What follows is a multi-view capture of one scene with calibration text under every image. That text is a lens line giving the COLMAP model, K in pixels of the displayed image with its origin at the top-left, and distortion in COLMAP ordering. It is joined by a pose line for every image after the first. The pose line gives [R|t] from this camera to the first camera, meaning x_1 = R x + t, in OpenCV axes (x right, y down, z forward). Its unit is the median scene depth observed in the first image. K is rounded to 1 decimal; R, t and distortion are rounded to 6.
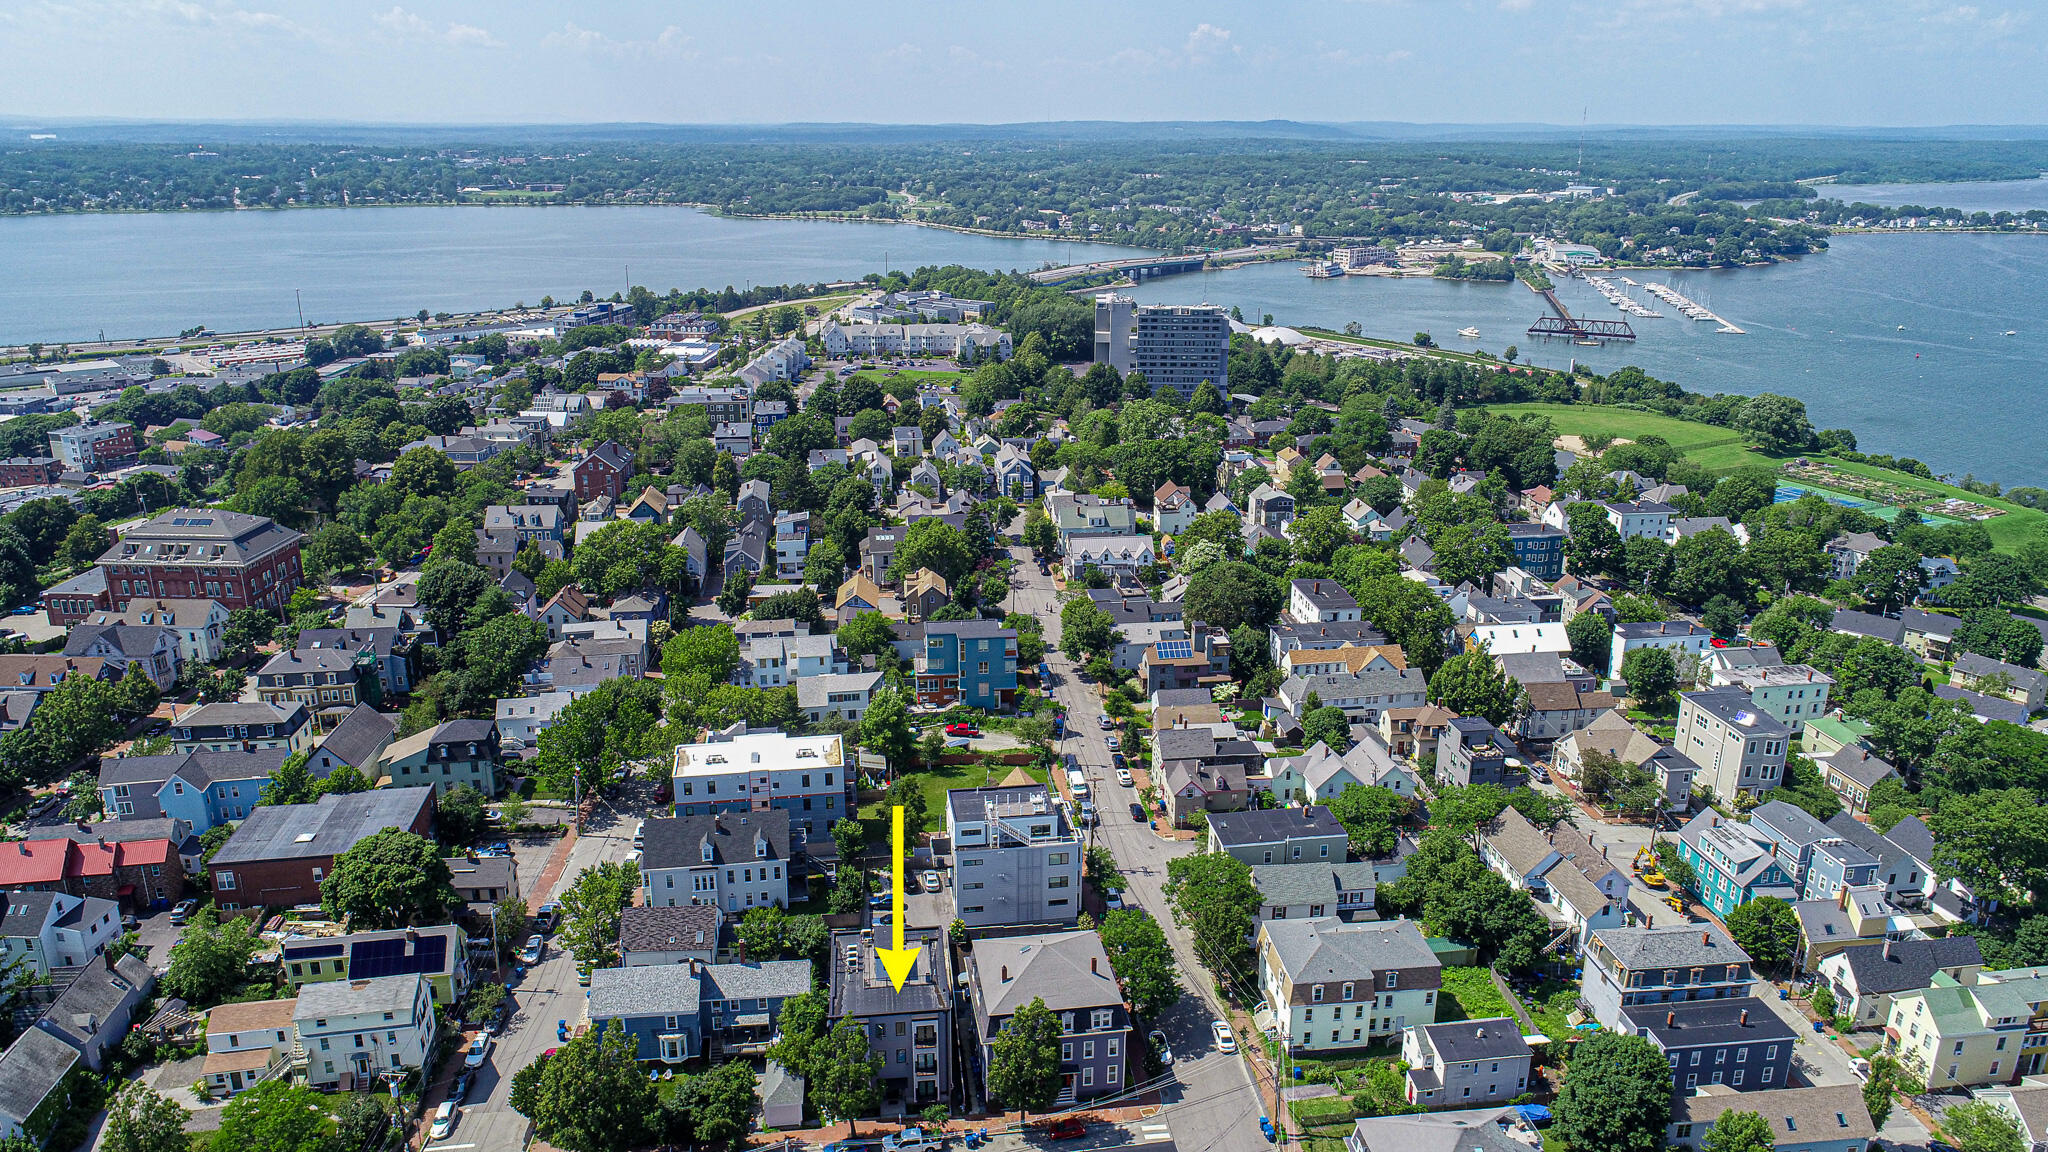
lens RADIAL K [[1386.8, 0, 1027.8], [0, 1386.8, 575.6], [0, 0, 1]] dist [0.005103, -0.003211]
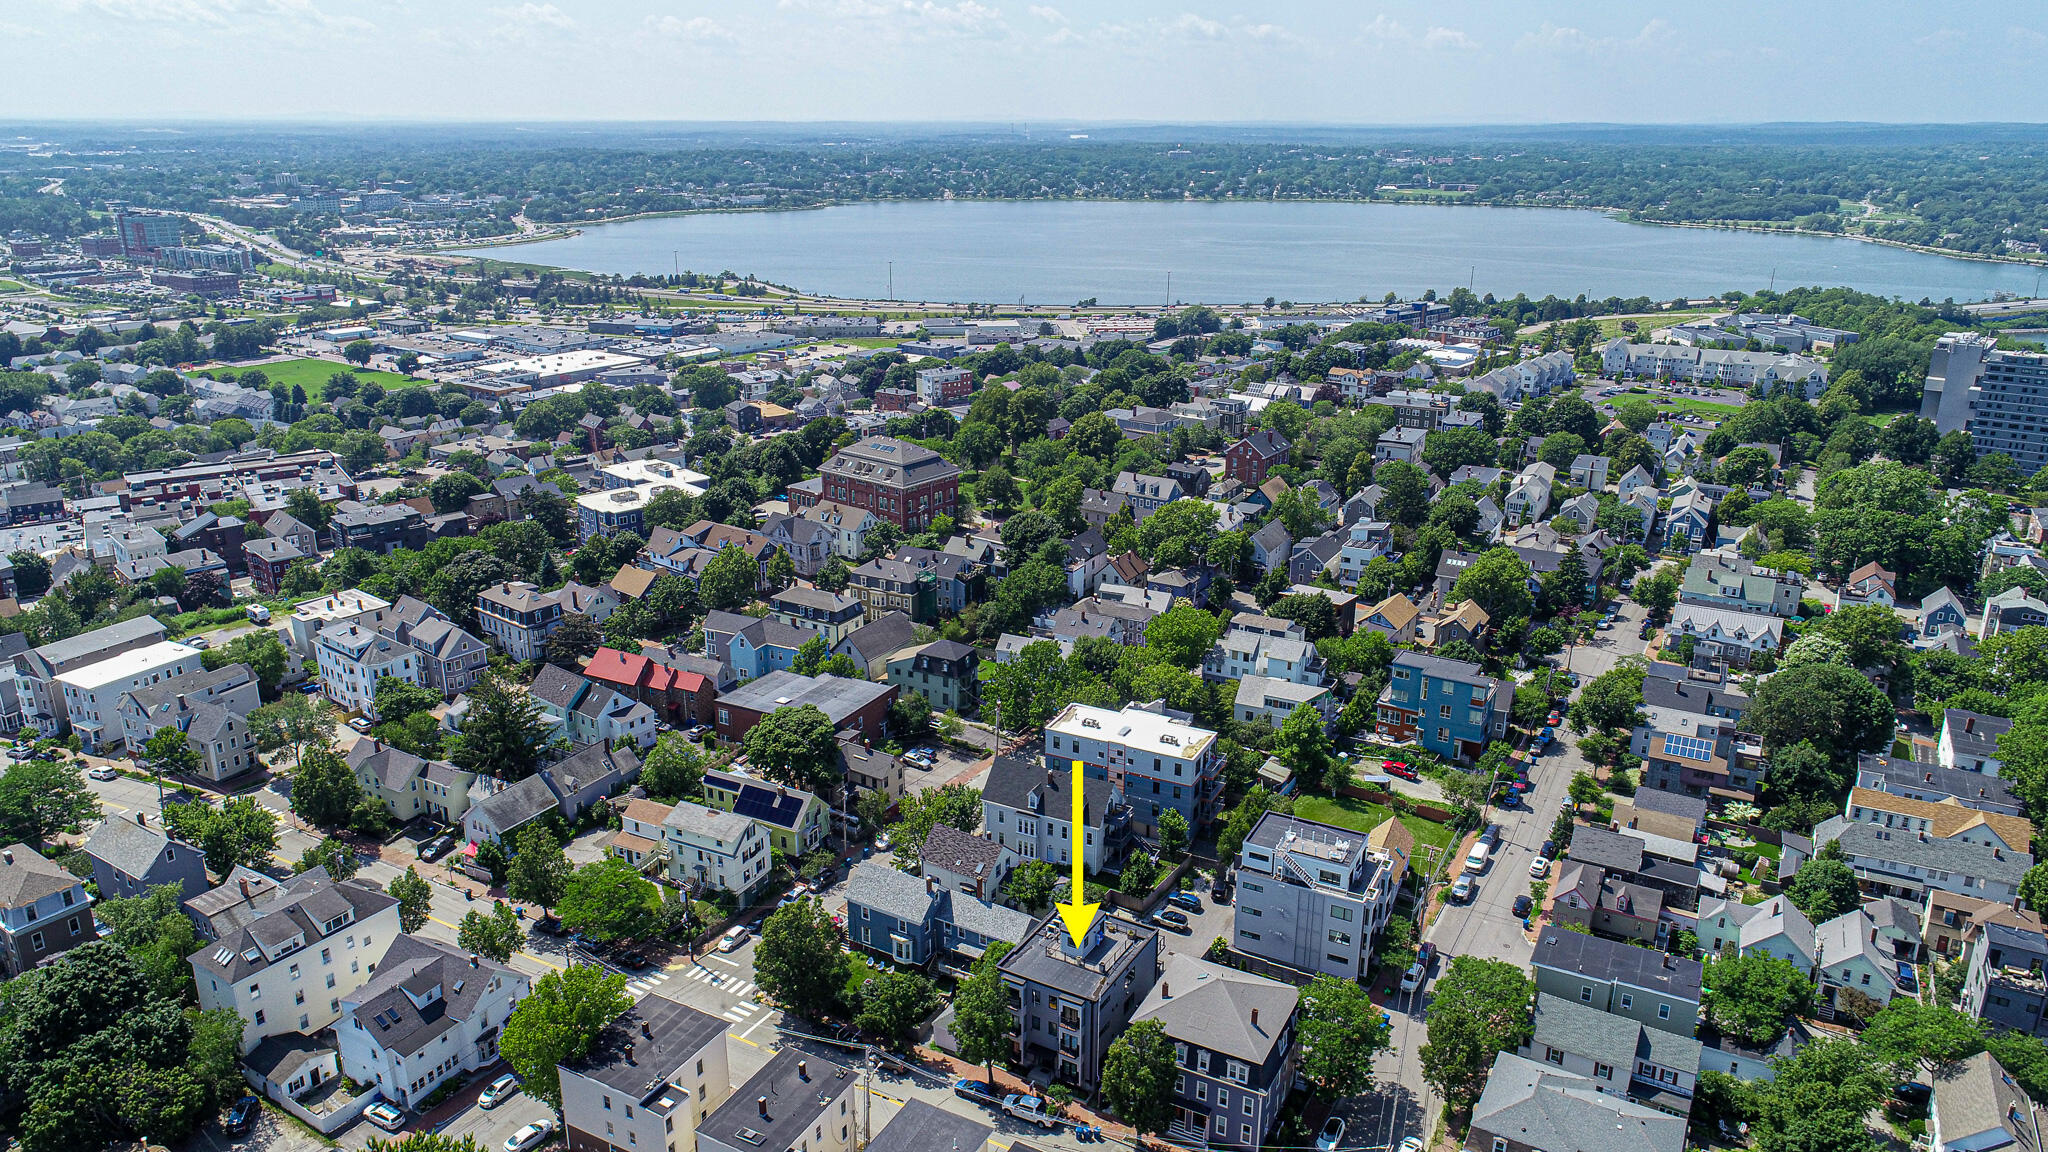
lens RADIAL K [[1386.8, 0, 1028.8], [0, 1386.8, 578.4], [0, 0, 1]] dist [0.005103, -0.003211]
pose [[0.798104, 0.184950, -0.573432, 0.250653], [-0.184035, 0.981069, 0.060285, -0.024373], [0.573726, 0.057418, 0.817032, 0.075553]]
